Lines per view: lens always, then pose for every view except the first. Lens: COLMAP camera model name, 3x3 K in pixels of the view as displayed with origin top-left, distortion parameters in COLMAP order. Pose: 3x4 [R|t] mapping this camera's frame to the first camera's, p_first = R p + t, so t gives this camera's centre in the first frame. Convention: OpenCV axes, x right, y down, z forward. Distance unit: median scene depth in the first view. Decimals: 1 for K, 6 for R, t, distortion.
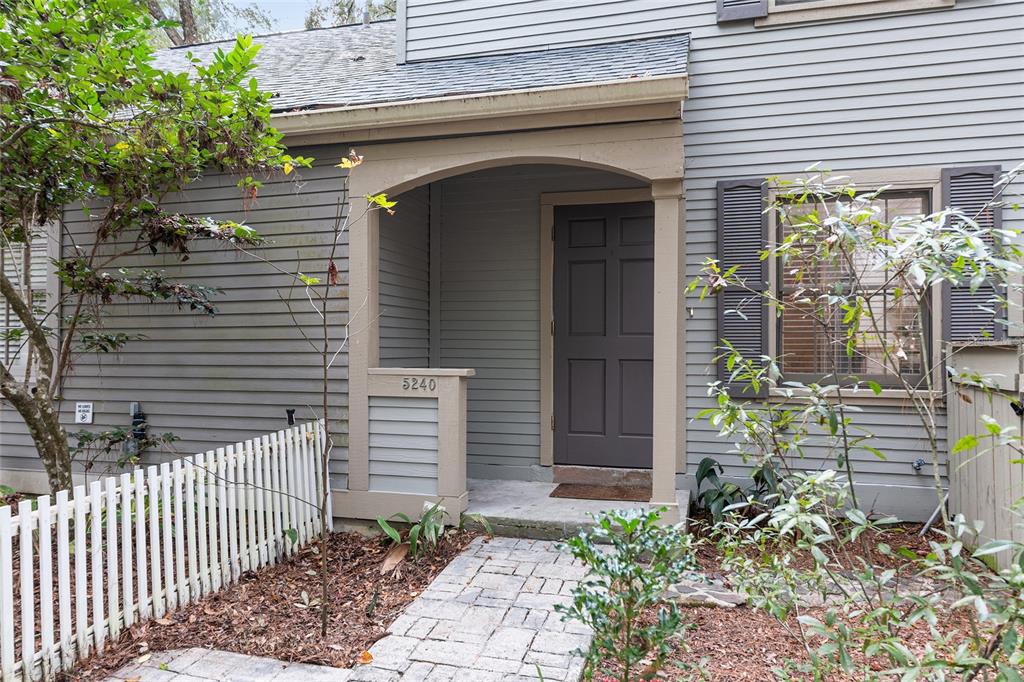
lens RADIAL K [[718.4, 0, 512.0], [0, 718.4, 341.0], [0, 0, 1]] dist [0.002754, 0.000285]
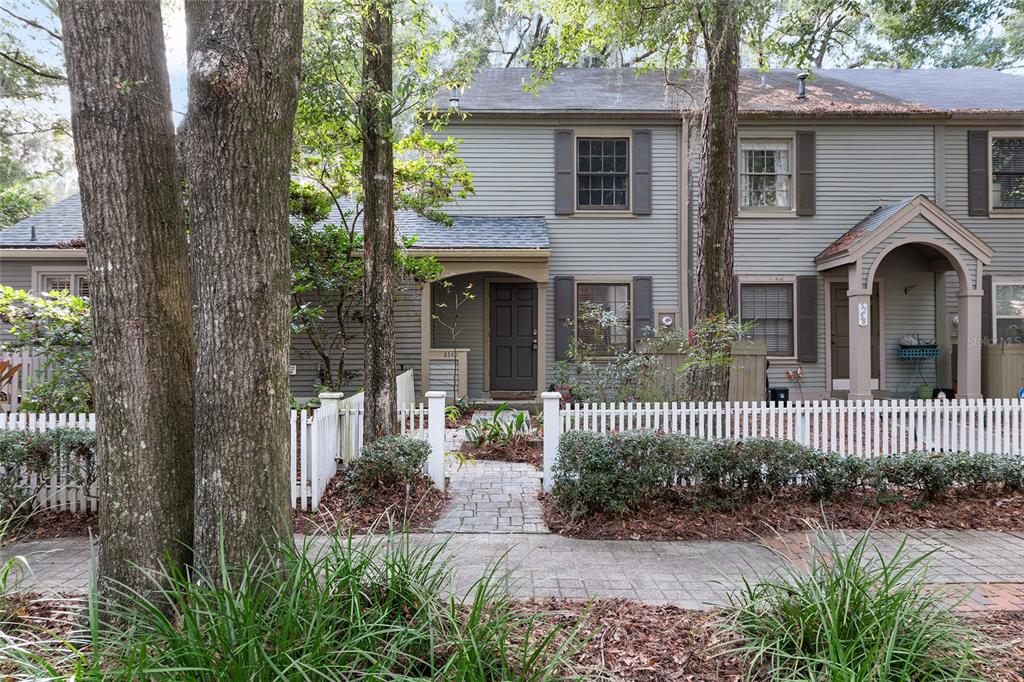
lens RADIAL K [[690.9, 0, 512.0], [0, 690.9, 341.0], [0, 0, 1]] dist [-0.001585, -0.000534]
pose [[0.963953, -0.000144, 0.266074, -0.498034], [0.001131, 0.999993, -0.003556, 0.015116], [-0.266071, 0.003729, 0.963946, -1.278504]]
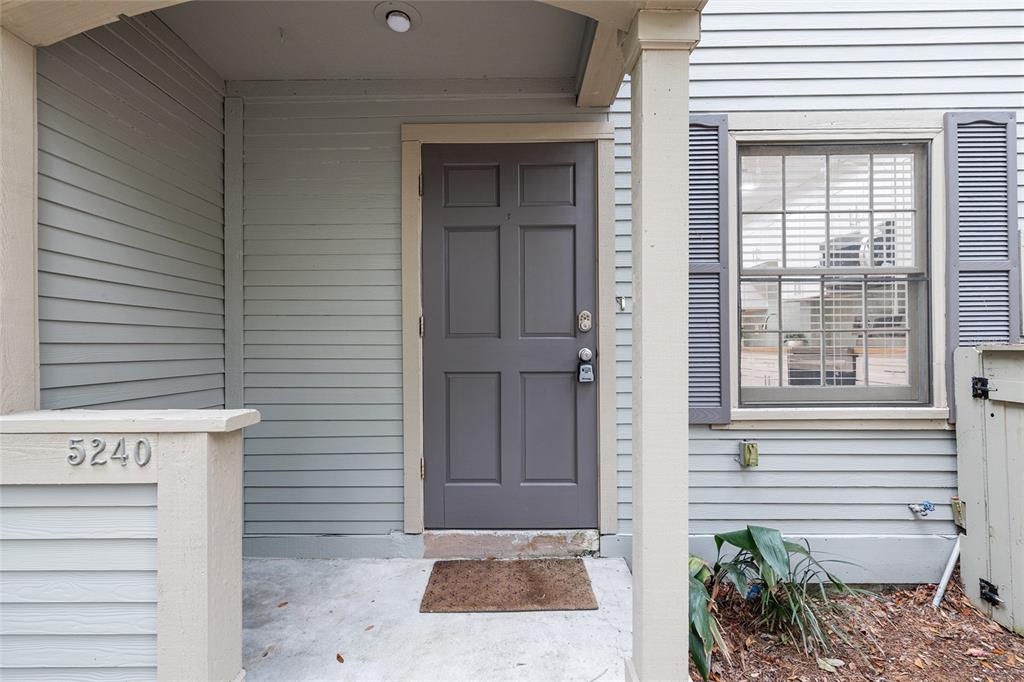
lens RADIAL K [[472.0, 0, 510.0], [0, 472.0, 341.9], [0, 0, 1]] dist [0.003718, 0.000219]
pose [[0.966141, -0.007604, 0.257904, 0.023617], [0.007647, 0.999970, 0.000839, -0.003475], [-0.257903, 0.001161, 0.966170, 0.568247]]
